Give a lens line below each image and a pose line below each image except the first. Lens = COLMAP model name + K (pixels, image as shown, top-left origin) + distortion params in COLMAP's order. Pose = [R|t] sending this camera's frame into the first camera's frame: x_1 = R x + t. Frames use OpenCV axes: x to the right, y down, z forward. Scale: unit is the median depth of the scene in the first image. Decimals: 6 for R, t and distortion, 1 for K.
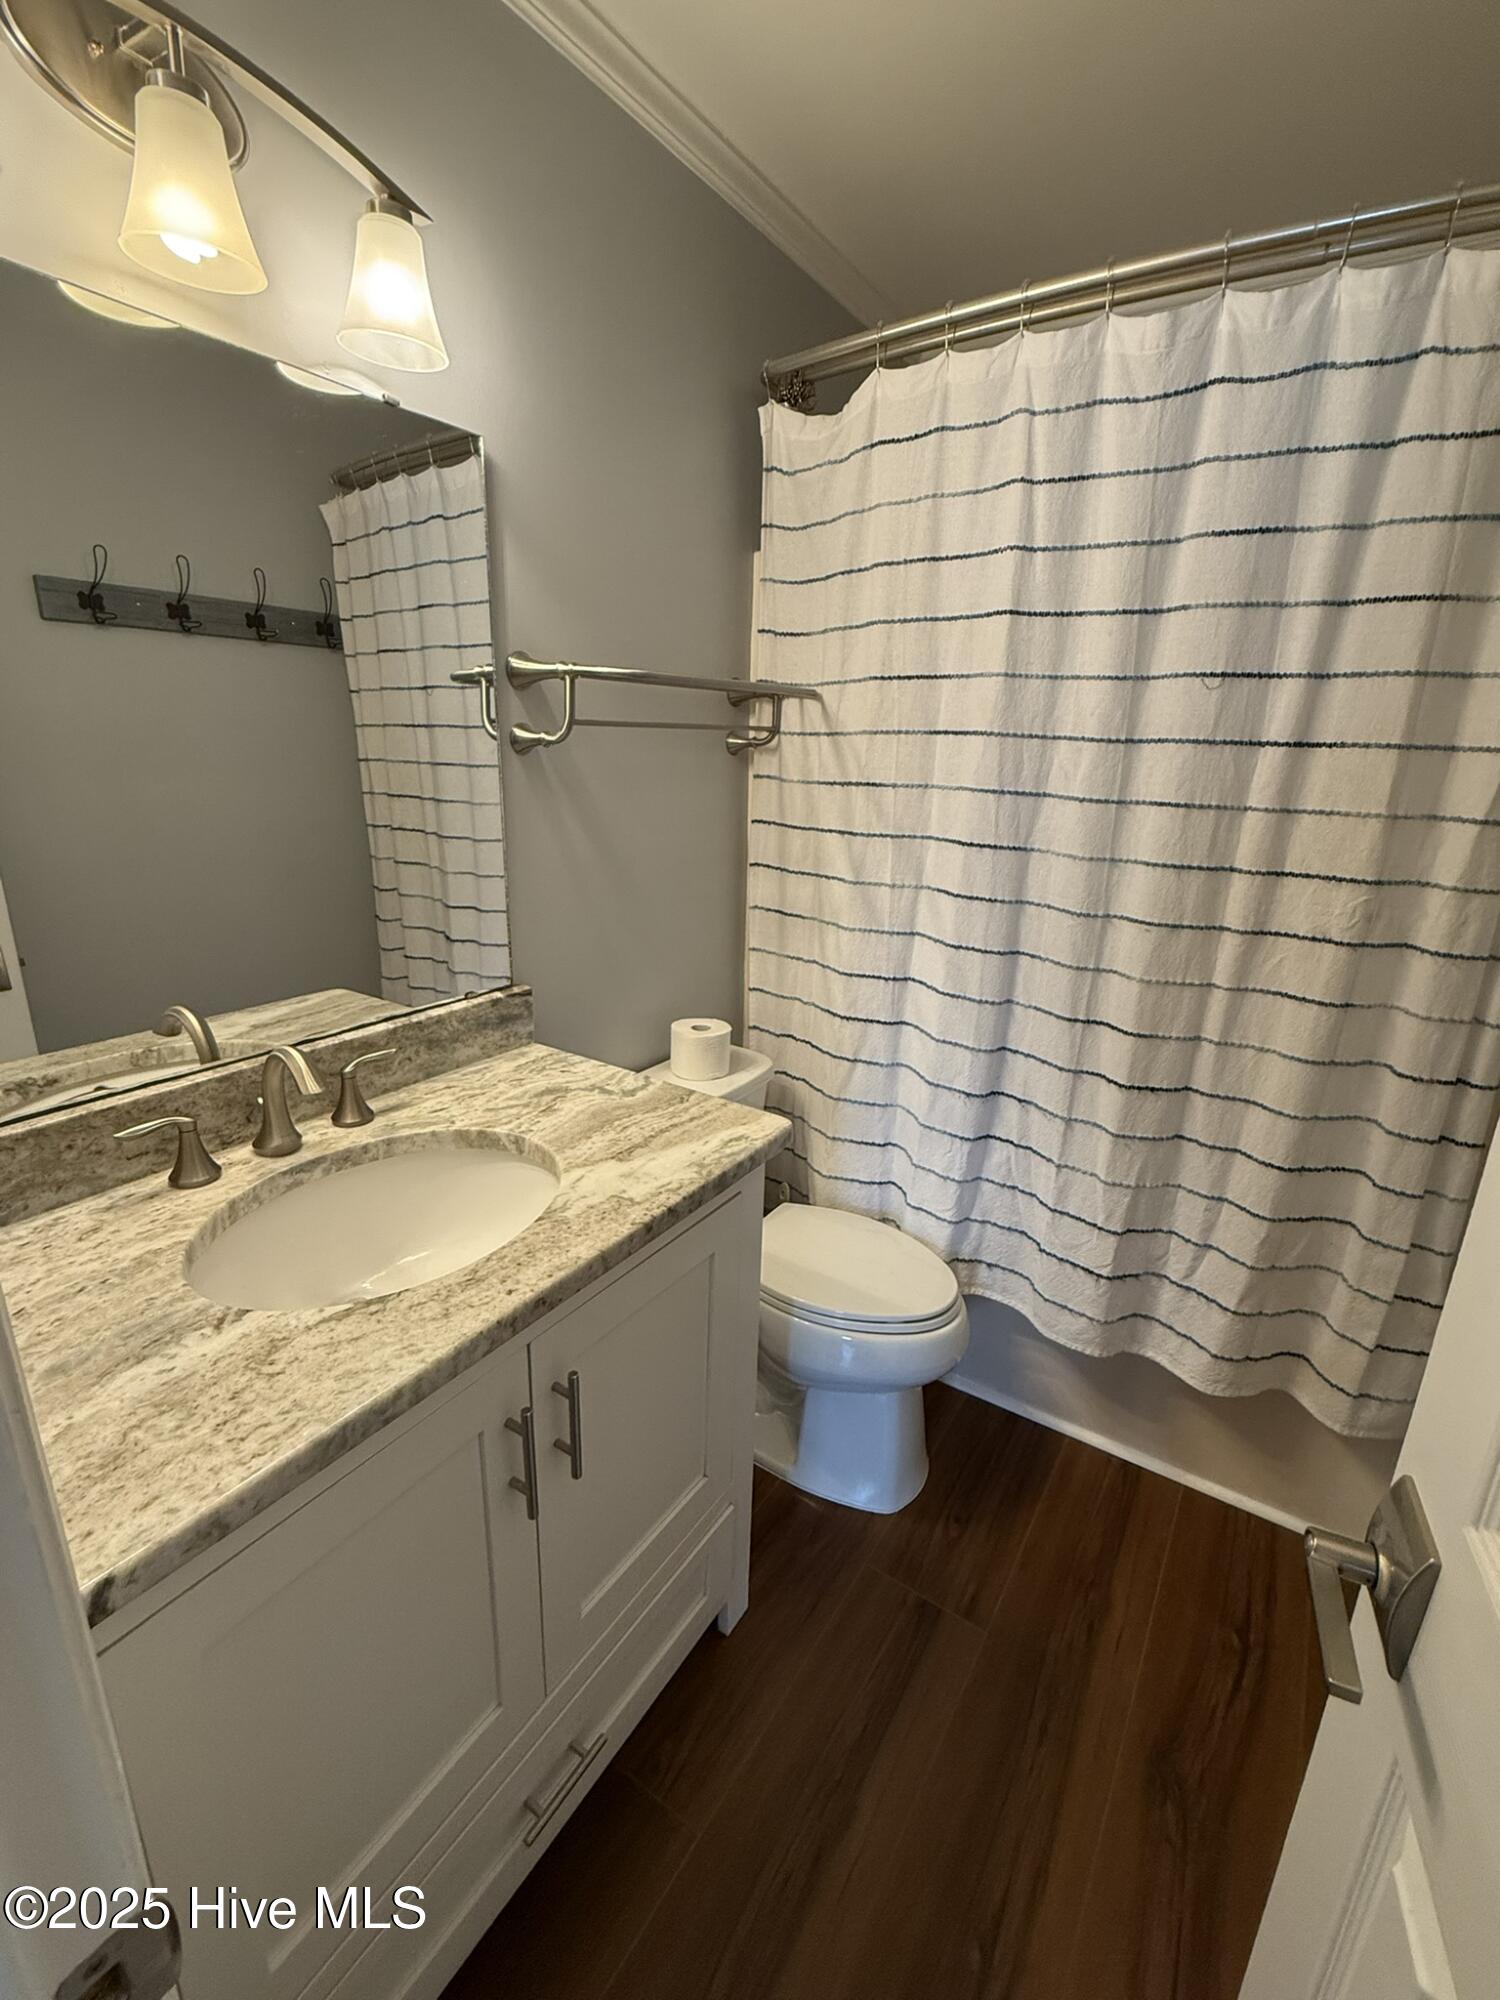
lens RADIAL K [[868.3, 0, 750.0], [0, 868.3, 1000.0], [0, 0, 1]] dist [0.000081, 0.000035]
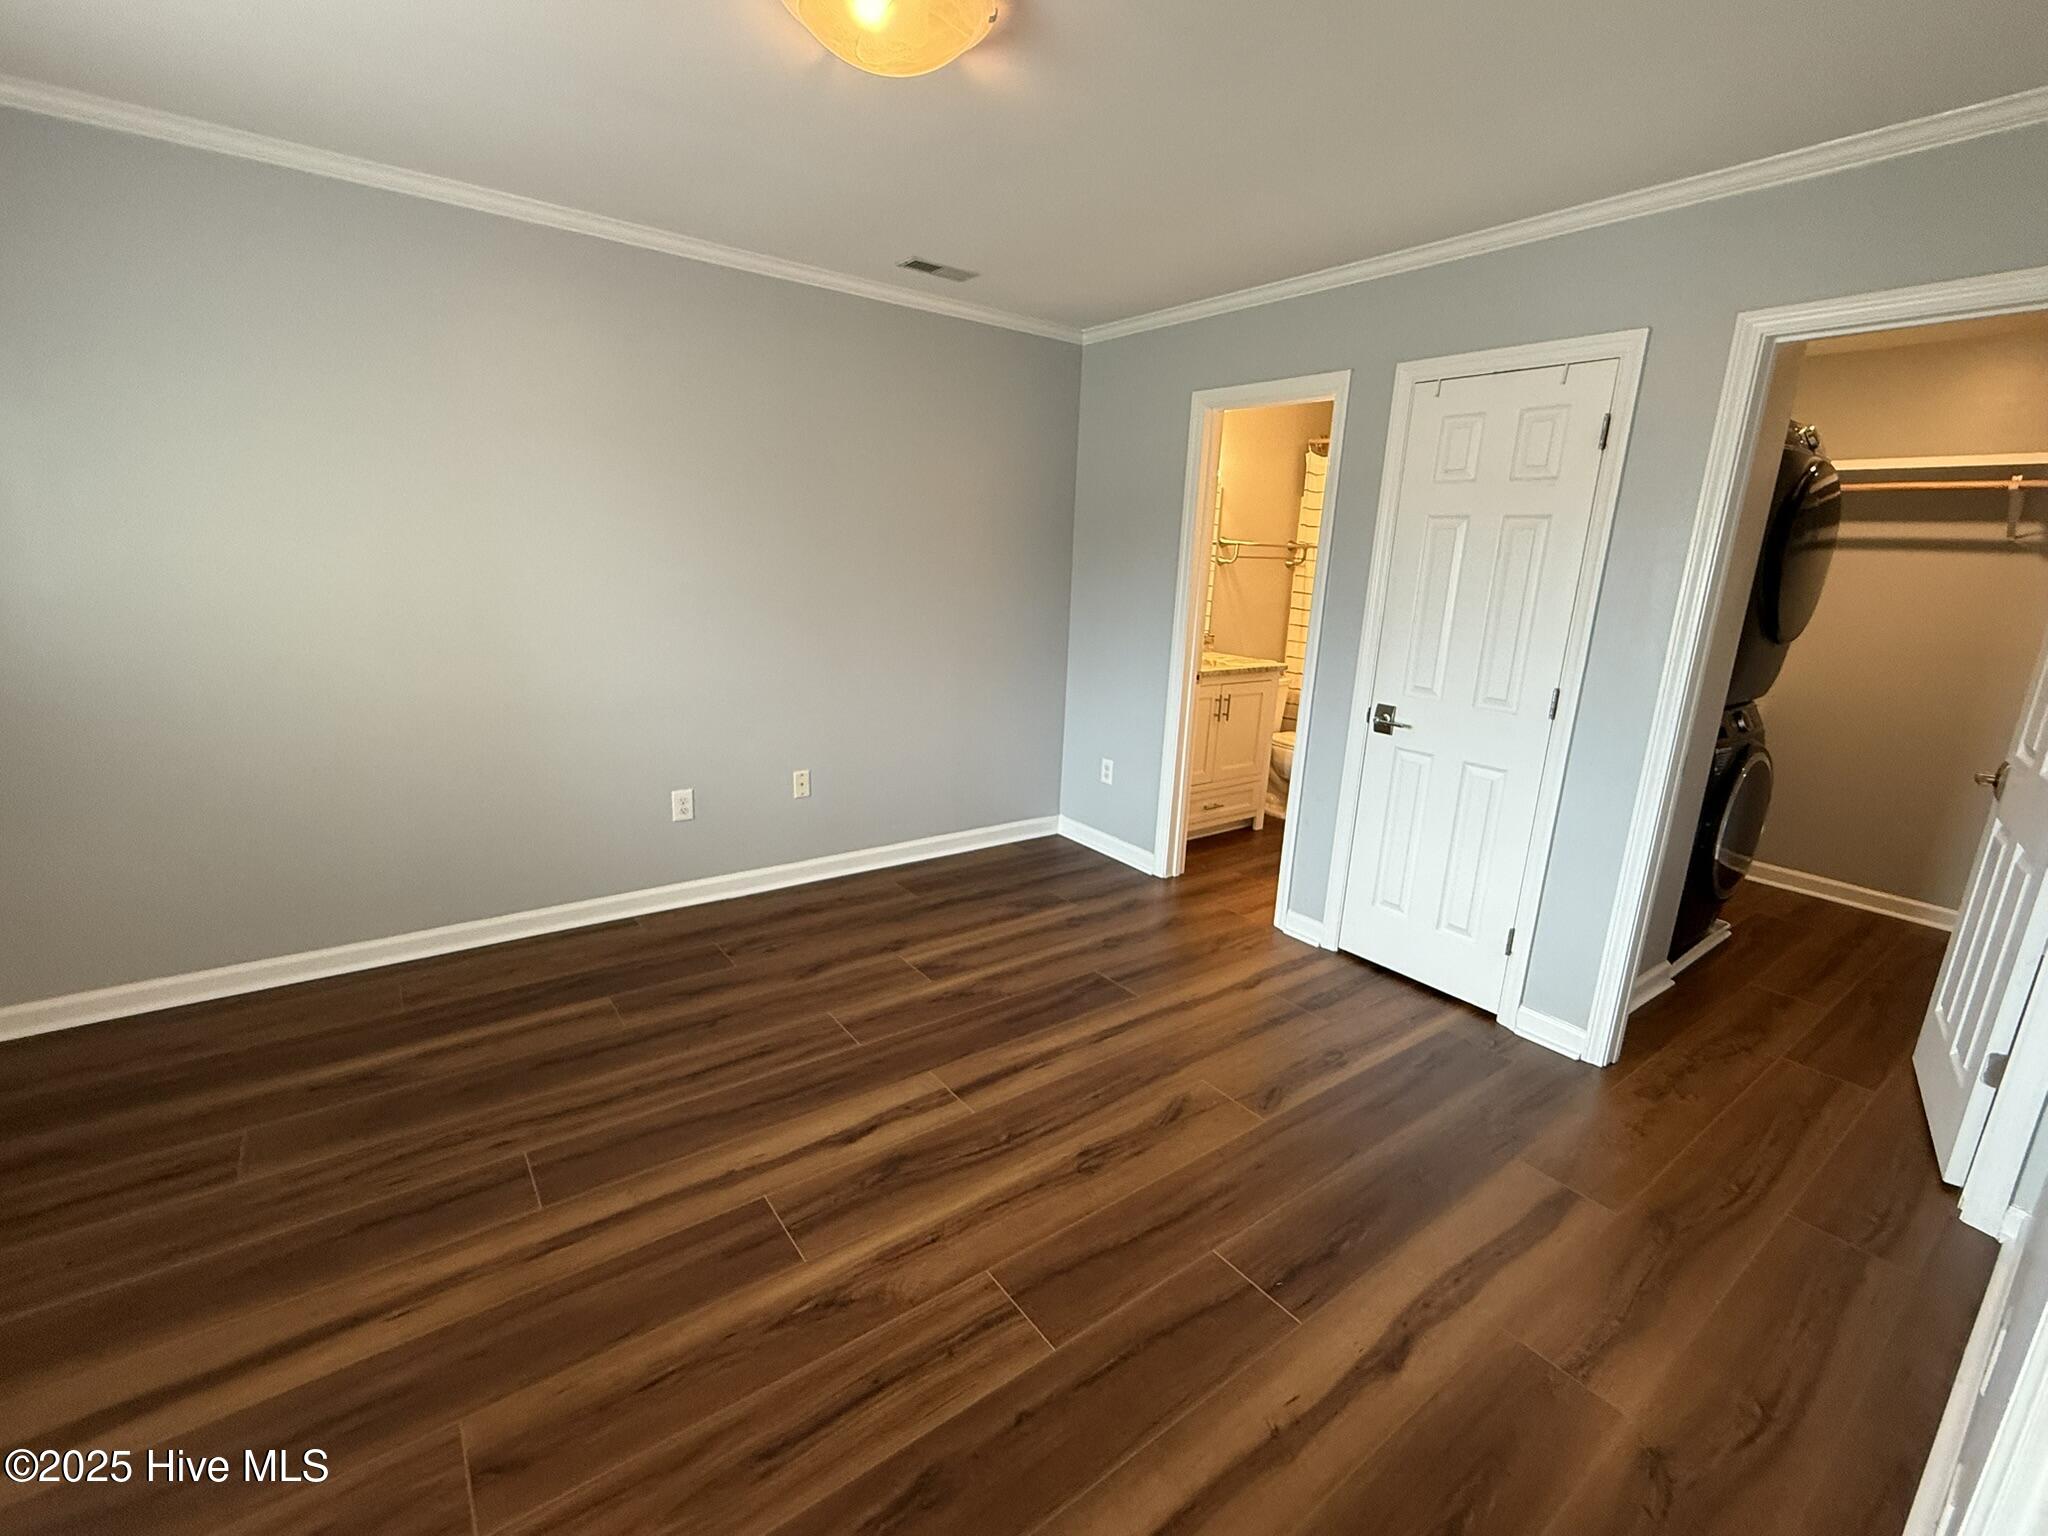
lens RADIAL K [[889.1, 0, 1023.6], [0, 889.1, 763.9], [0, 0, 1]] dist [0.000081, 0.000035]
pose [[0.940046, 0.091642, -0.328505, 0.251489], [-0.111824, 0.992796, -0.043035, 0.789091], [0.322194, 0.077190, 0.943521, -2.698413]]
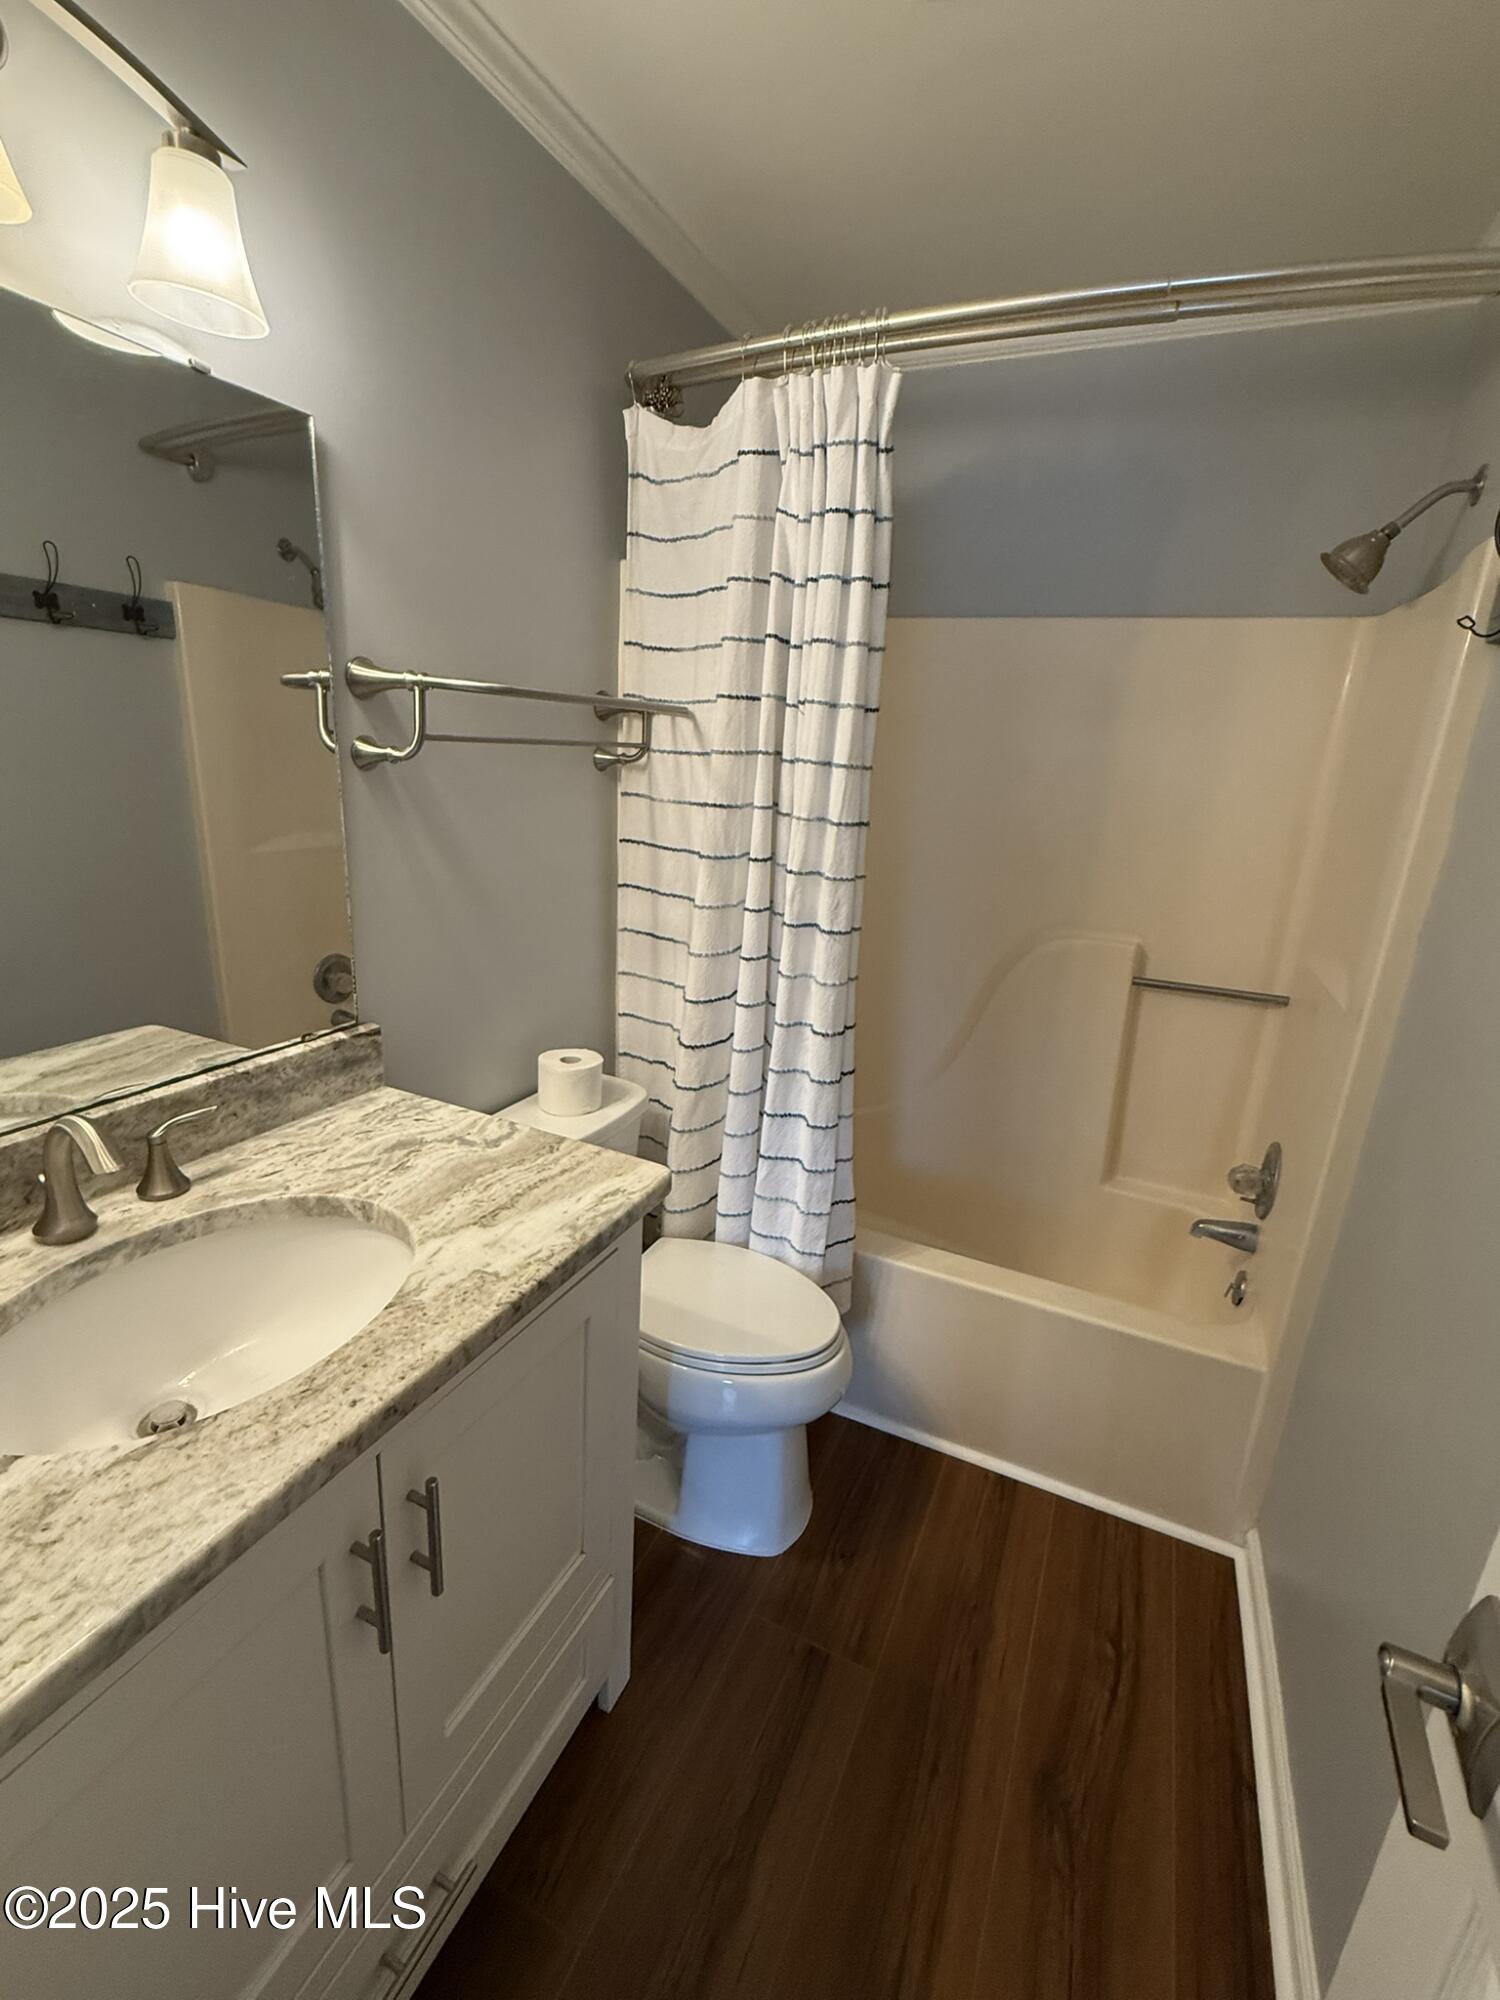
lens RADIAL K [[868.3, 0, 750.0], [0, 868.3, 1000.0], [0, 0, 1]] dist [0.000081, 0.000035]
pose [[0.988613, -0.013718, 0.149852, -0.005458], [0.014215, 0.999896, -0.002247, -0.038039], [-0.149805, 0.004351, 0.988706, 0.048937]]
